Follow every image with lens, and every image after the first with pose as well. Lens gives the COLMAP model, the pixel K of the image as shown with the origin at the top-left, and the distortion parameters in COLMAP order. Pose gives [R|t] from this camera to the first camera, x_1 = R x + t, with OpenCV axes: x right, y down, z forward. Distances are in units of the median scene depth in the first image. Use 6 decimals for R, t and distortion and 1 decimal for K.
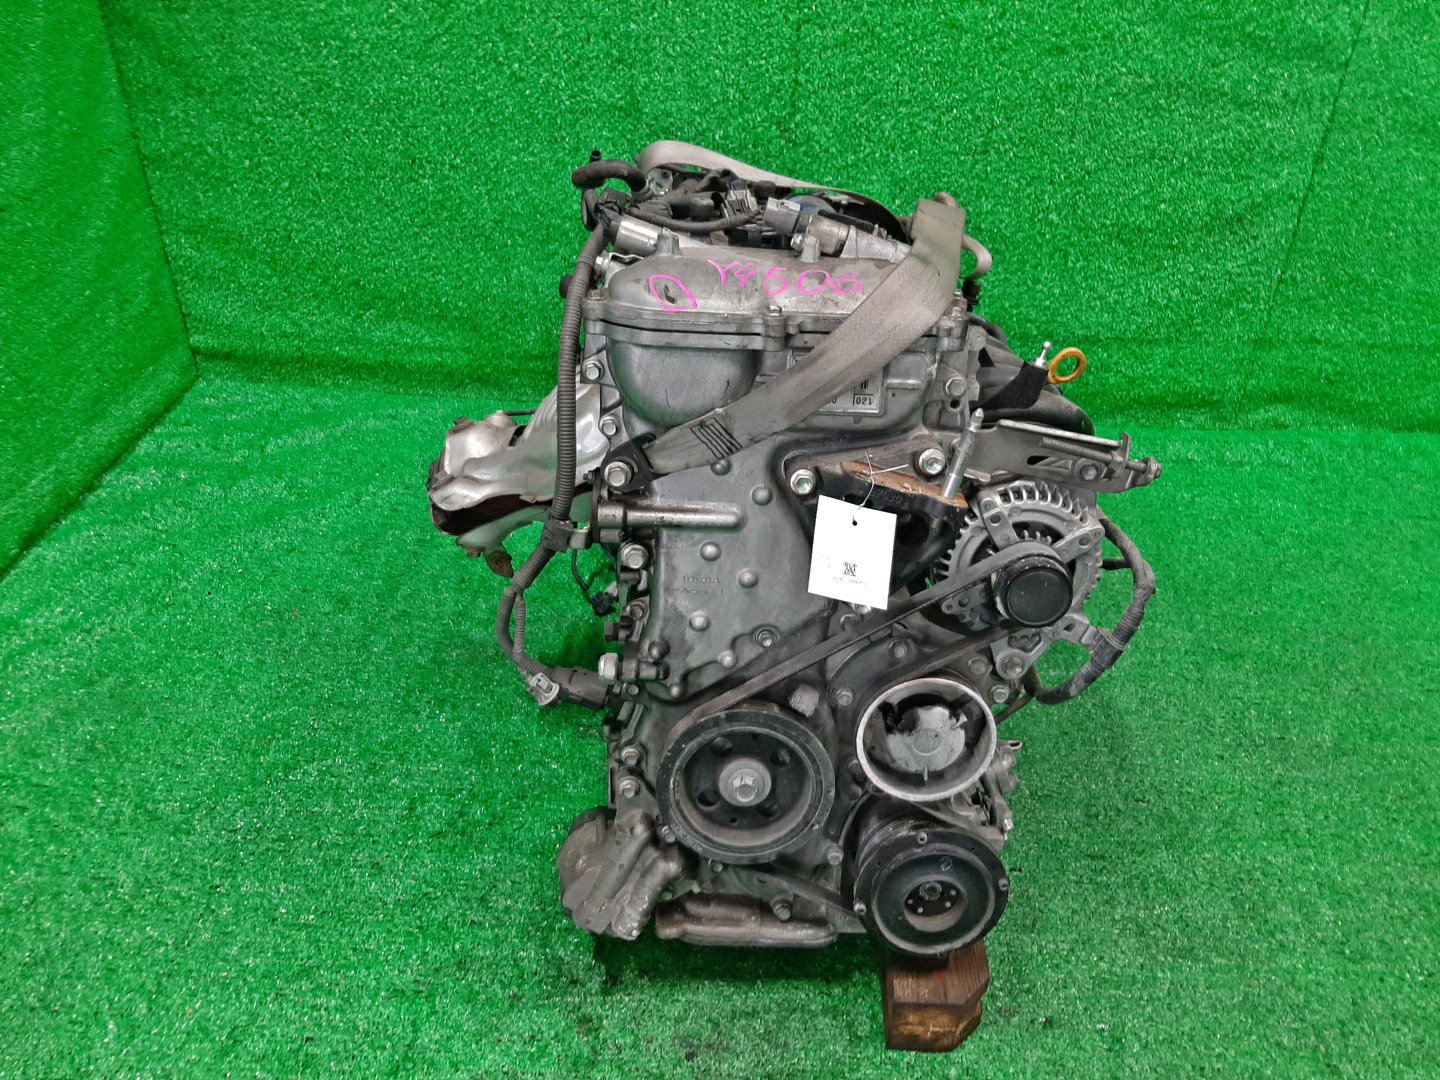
lens RADIAL K [[1081.2, 0, 726.0], [0, 1081.2, 538.9], [0, 0, 1]] dist [0.037393, -0.095818]
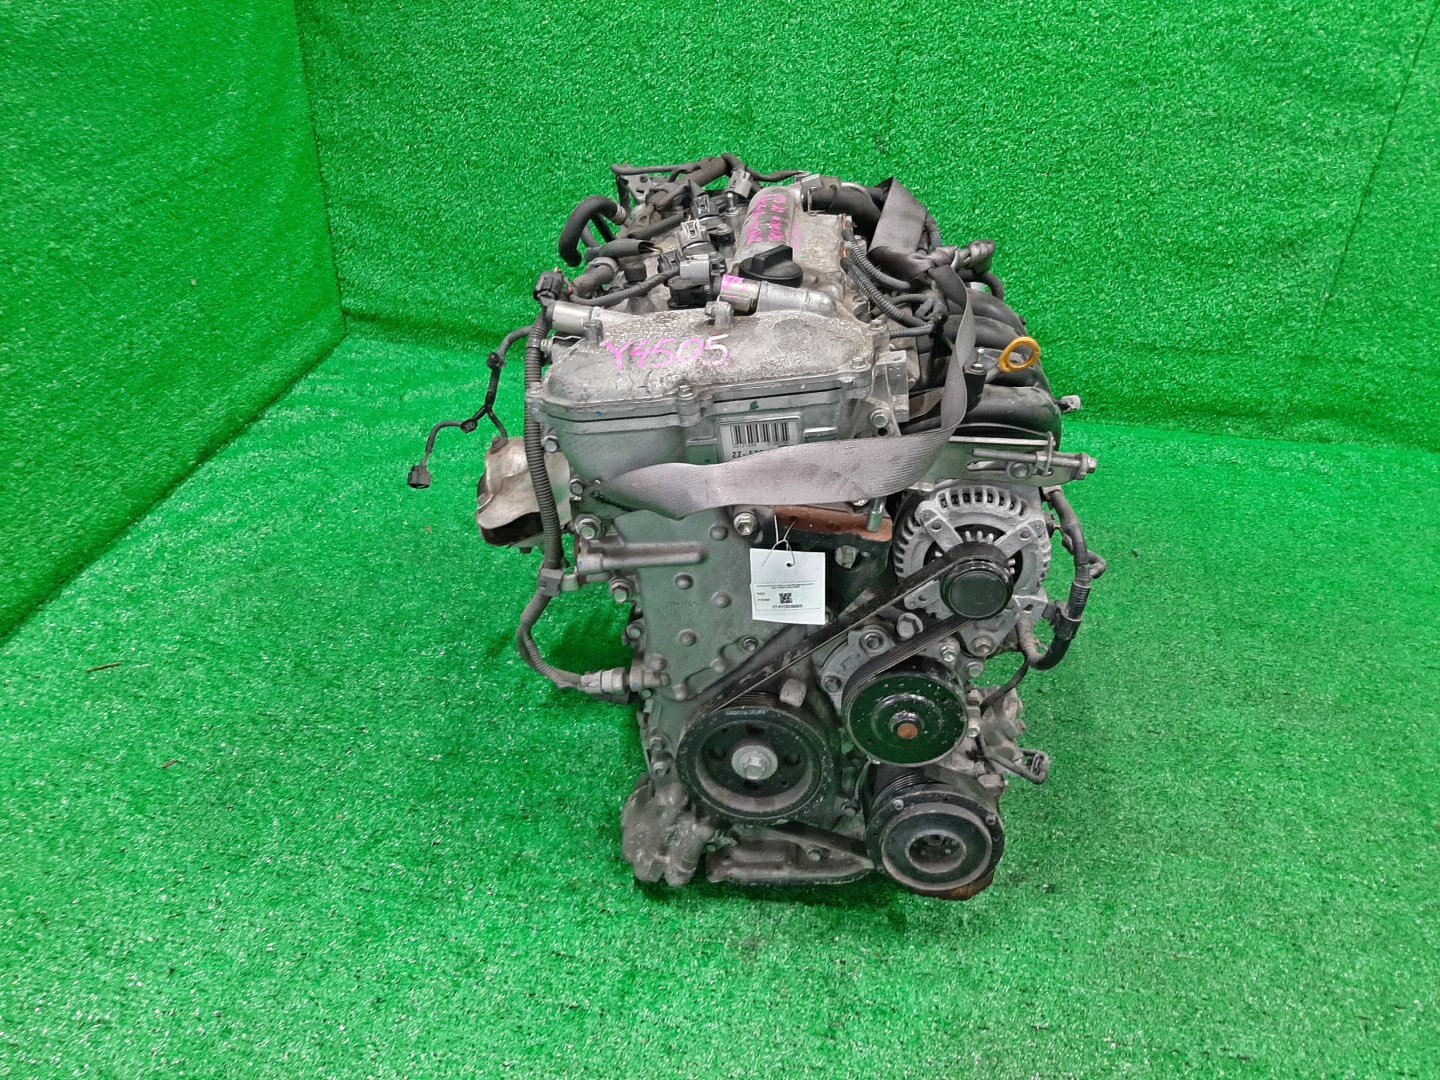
lens RADIAL K [[1081.2, 0, 726.0], [0, 1081.2, 538.9], [0, 0, 1]] dist [0.037393, -0.095818]
pose [[0.995370, 0.072101, -0.063560, -0.003722], [-0.073728, 0.996998, -0.023644, 0.073461], [0.061664, 0.028220, 0.997698, -0.123954]]
